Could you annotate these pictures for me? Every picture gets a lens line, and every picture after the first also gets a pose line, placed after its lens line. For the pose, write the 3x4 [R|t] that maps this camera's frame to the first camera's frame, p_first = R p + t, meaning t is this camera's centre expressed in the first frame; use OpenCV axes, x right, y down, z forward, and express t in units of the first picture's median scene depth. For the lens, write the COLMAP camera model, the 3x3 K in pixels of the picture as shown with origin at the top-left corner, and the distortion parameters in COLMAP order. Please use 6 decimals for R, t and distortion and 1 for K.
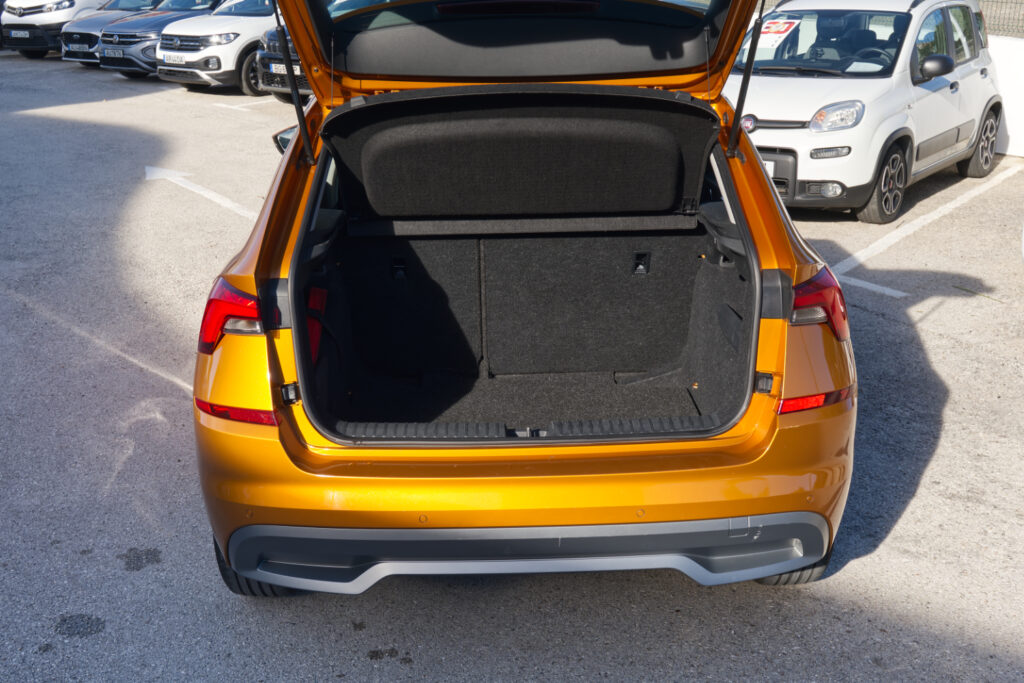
lens RADIAL K [[1191.0, 0, 512.3], [0, 1191.0, 341.4], [0, 0, 1]] dist [0.003937, 0.002931]
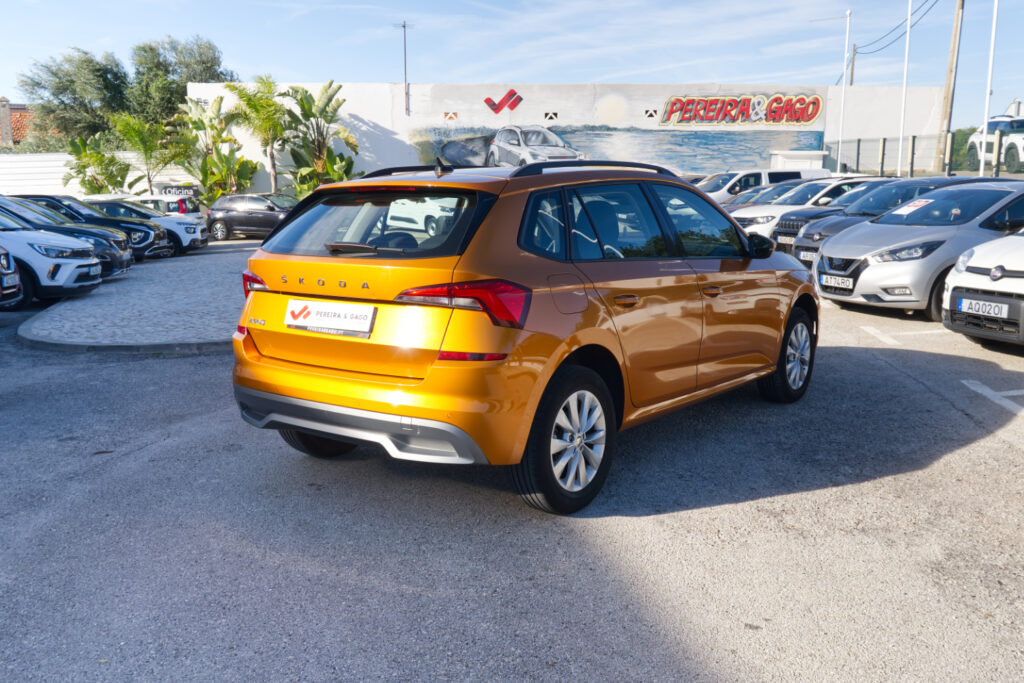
lens RADIAL K [[888.6, 0, 492.4], [0, 888.6, 327.6], [0, 0, 1]] dist [0.011550, 0.004544]
pose [[0.792425, 0.099518, -0.601797, 0.680200], [-0.184914, 0.979367, -0.081531, 0.068806], [0.581266, 0.175888, 0.794477, 0.036993]]
